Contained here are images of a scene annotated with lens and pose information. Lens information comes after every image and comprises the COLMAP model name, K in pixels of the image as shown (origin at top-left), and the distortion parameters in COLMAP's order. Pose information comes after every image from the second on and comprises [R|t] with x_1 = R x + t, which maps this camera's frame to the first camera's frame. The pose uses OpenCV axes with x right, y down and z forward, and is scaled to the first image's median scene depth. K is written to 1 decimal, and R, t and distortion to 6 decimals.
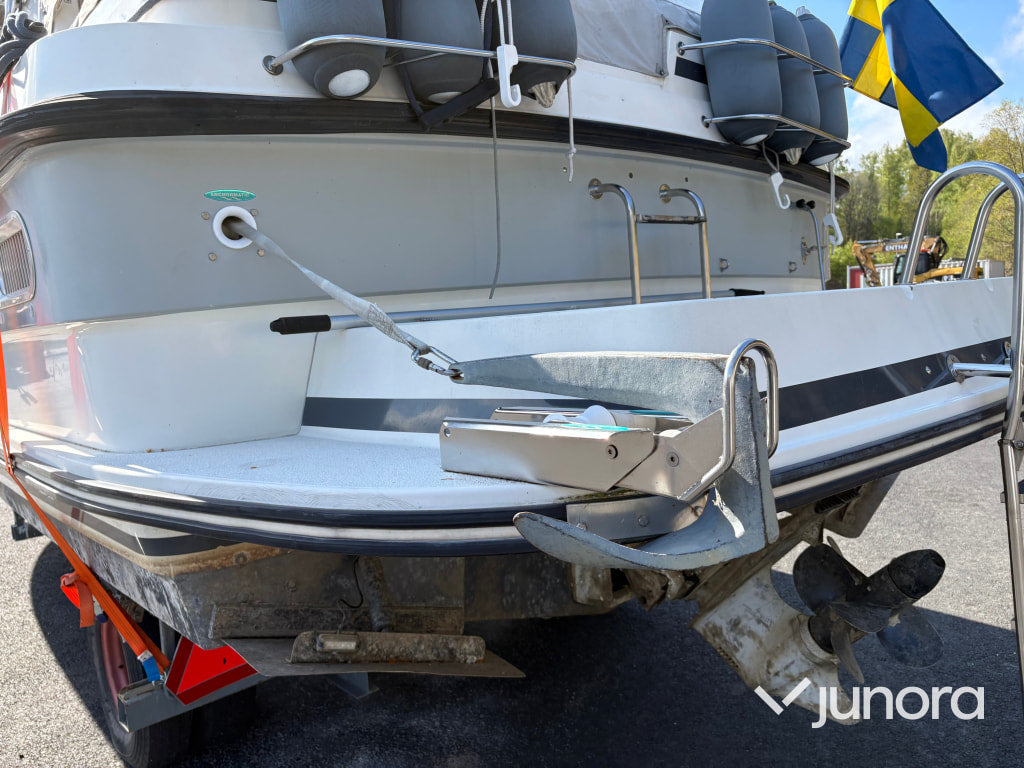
lens RADIAL K [[777.8, 0, 516.5], [0, 777.8, 385.0], [0, 0, 1]] dist [0.071421, -0.052698]
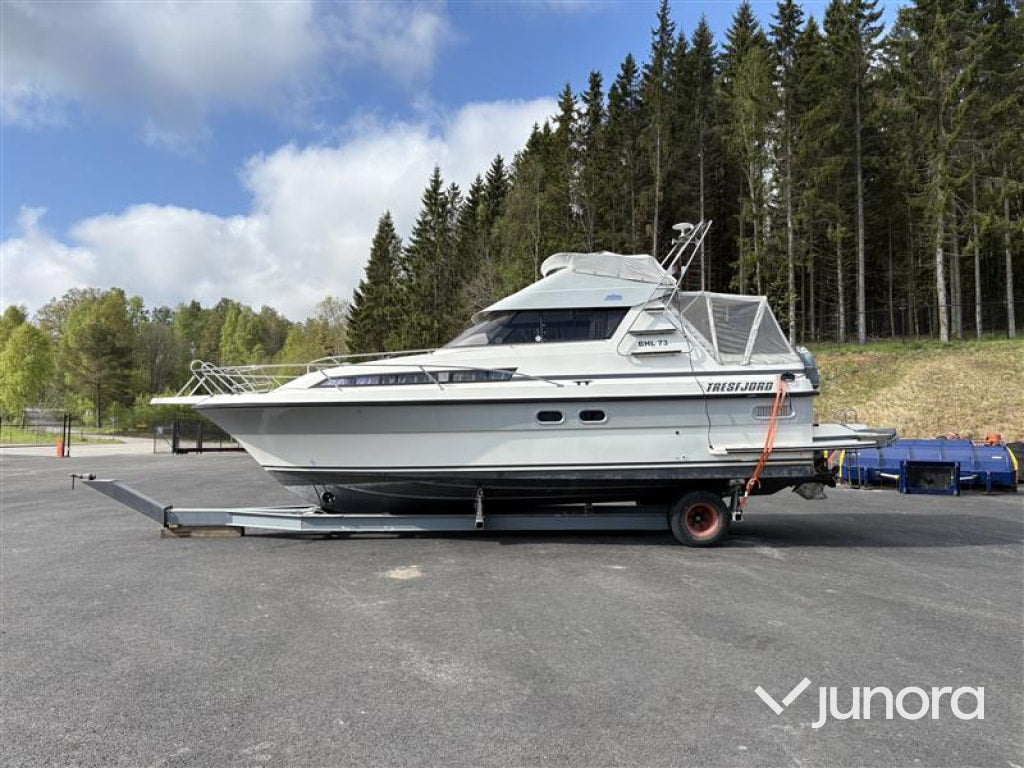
lens RADIAL K [[774.6, 0, 505.0], [0, 774.6, 387.7], [0, 0, 1]] dist [0.065645, -0.067072]
pose [[0.641266, 0.089162, 0.762121, -4.490358], [0.049710, 0.986312, -0.157218, 0.328178], [-0.765707, 0.138703, 0.628056, -0.725697]]
